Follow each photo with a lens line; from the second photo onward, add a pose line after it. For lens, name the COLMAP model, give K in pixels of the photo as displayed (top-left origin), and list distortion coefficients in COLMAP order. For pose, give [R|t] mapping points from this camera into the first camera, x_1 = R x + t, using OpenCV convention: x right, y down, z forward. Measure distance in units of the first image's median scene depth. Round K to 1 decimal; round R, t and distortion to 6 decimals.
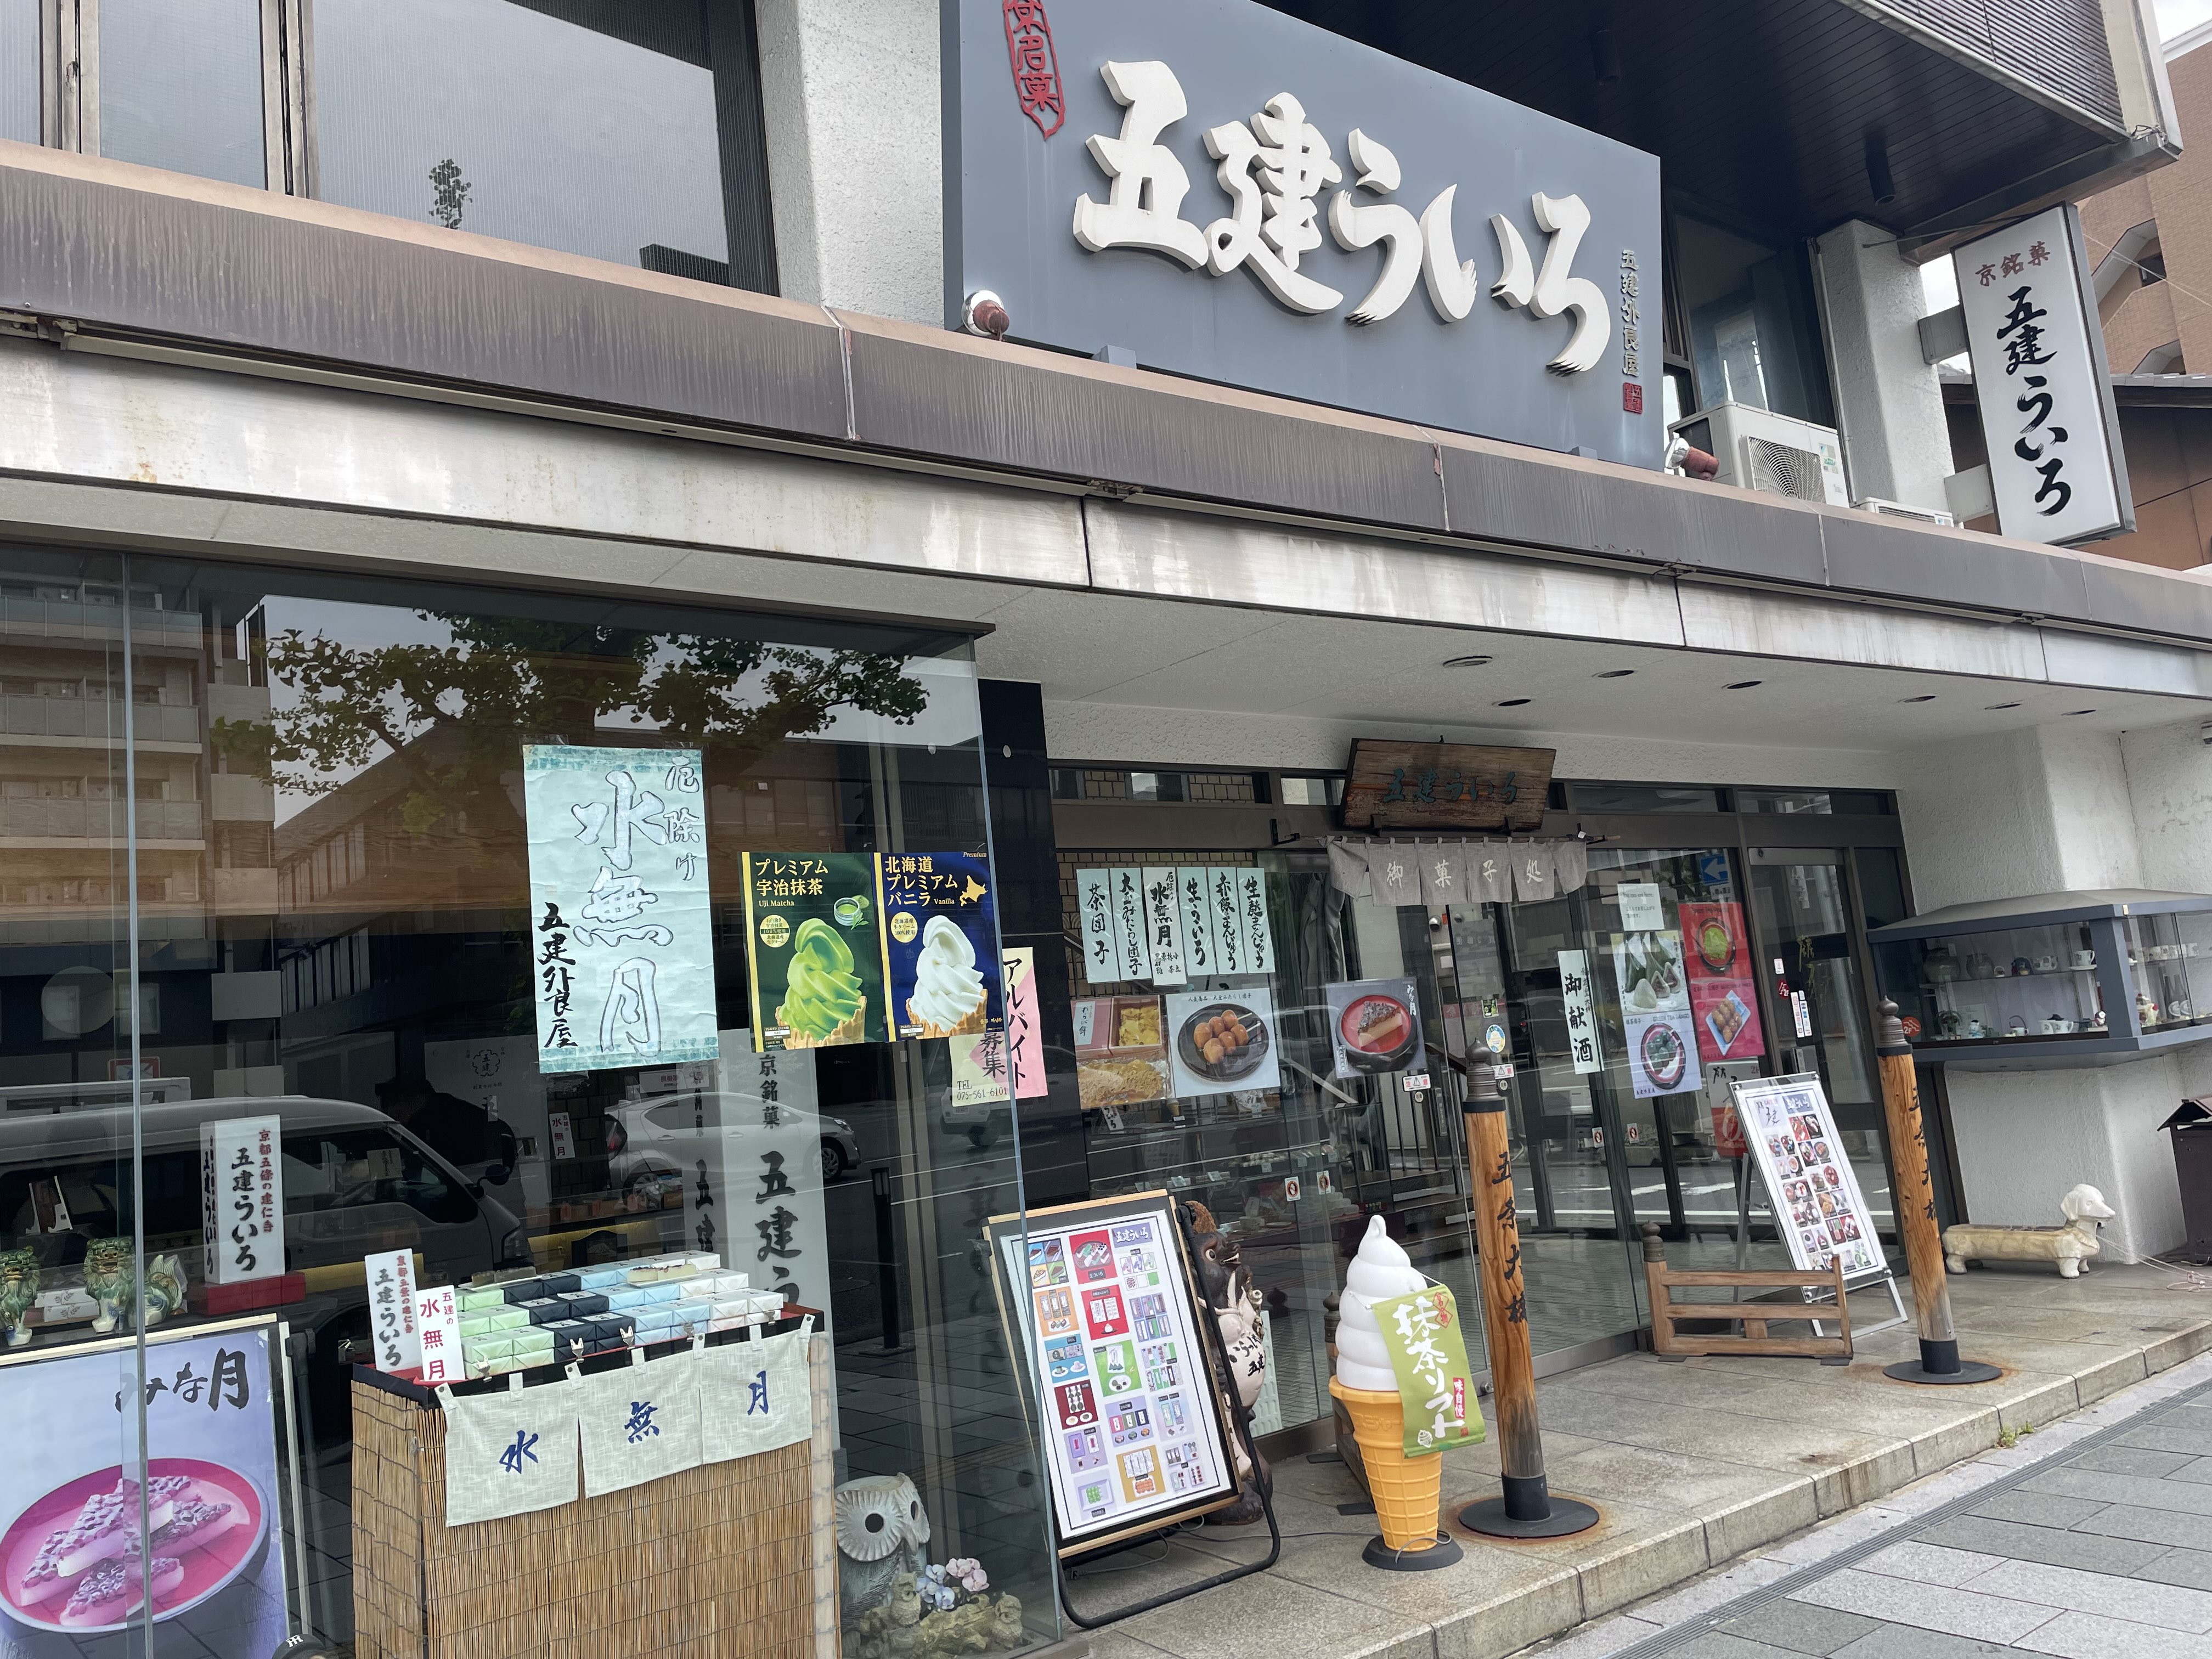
lens RADIAL K [[1695.6, 0, 1106.0], [0, 1695.6, 829.5], [0, 0, 1]] dist [0.038265, -0.002485]
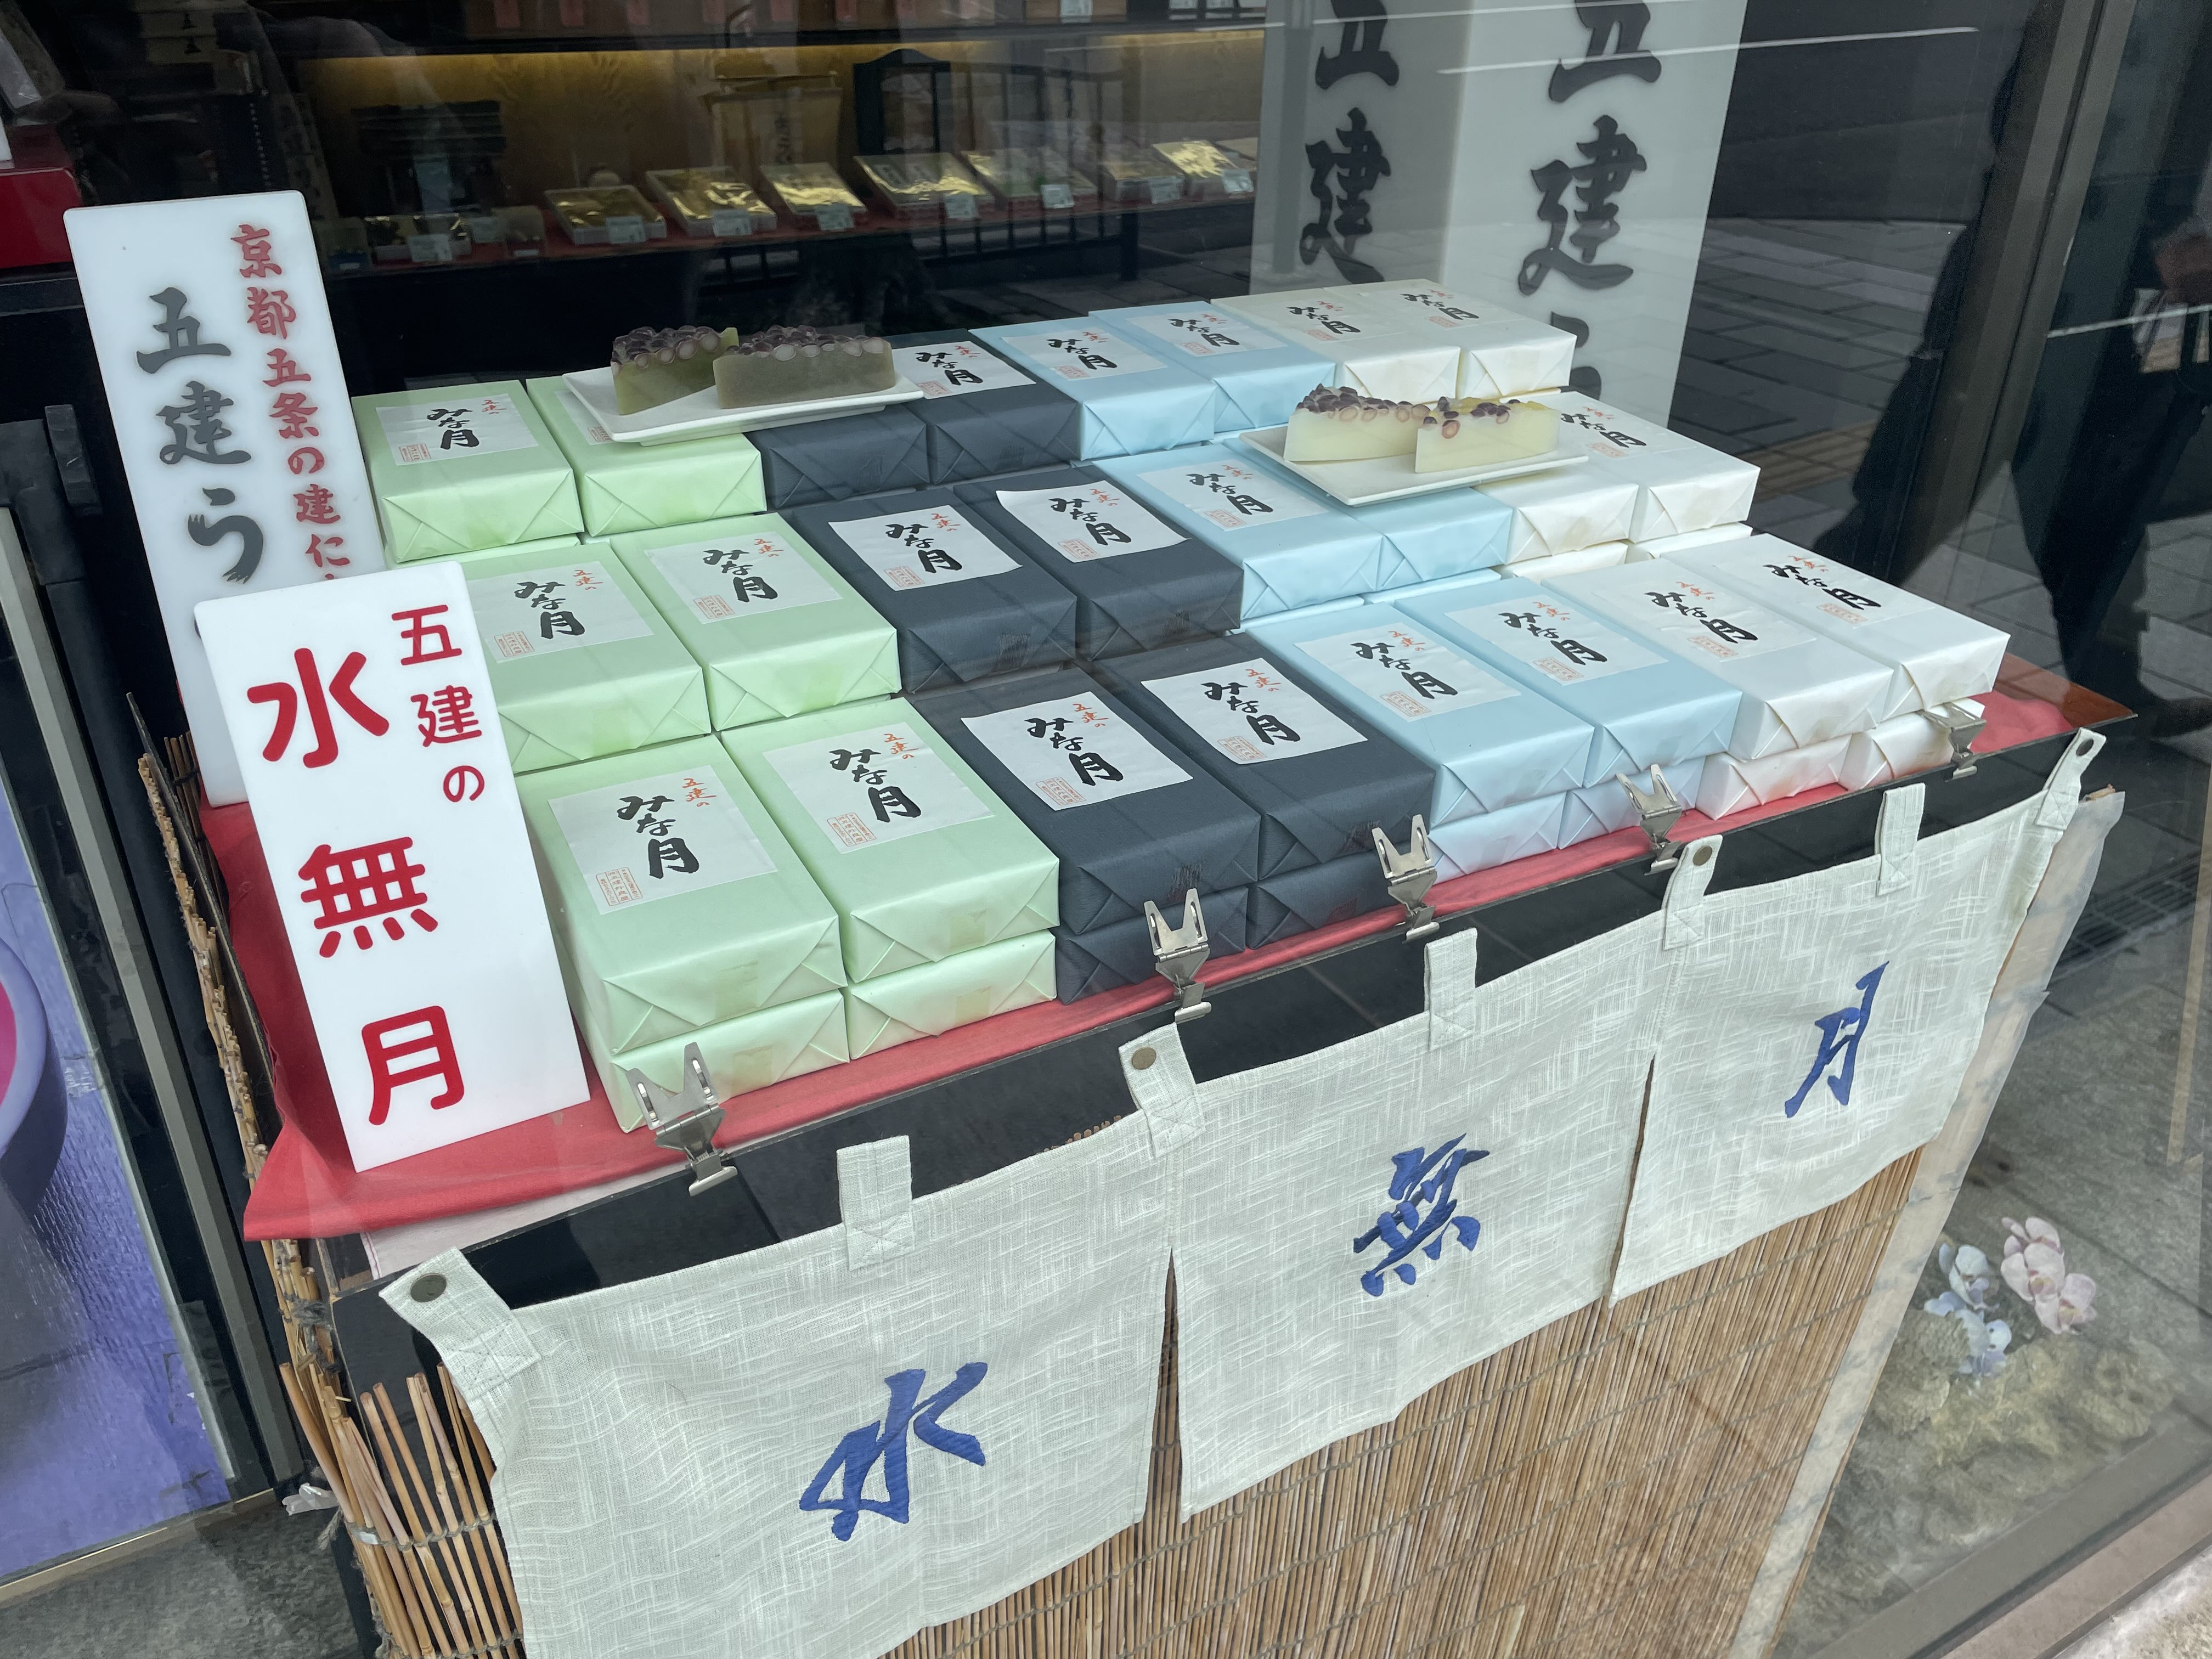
lens RADIAL K [[1695.6, 0, 1106.0], [0, 1695.6, 829.5], [0, 0, 1]] dist [0.038265, -0.002485]
pose [[0.985331, 0.156597, -0.067828, -0.298139], [-0.083254, 0.788040, 0.609969, 0.179503], [0.148970, -0.595374, 0.789517, 0.839344]]
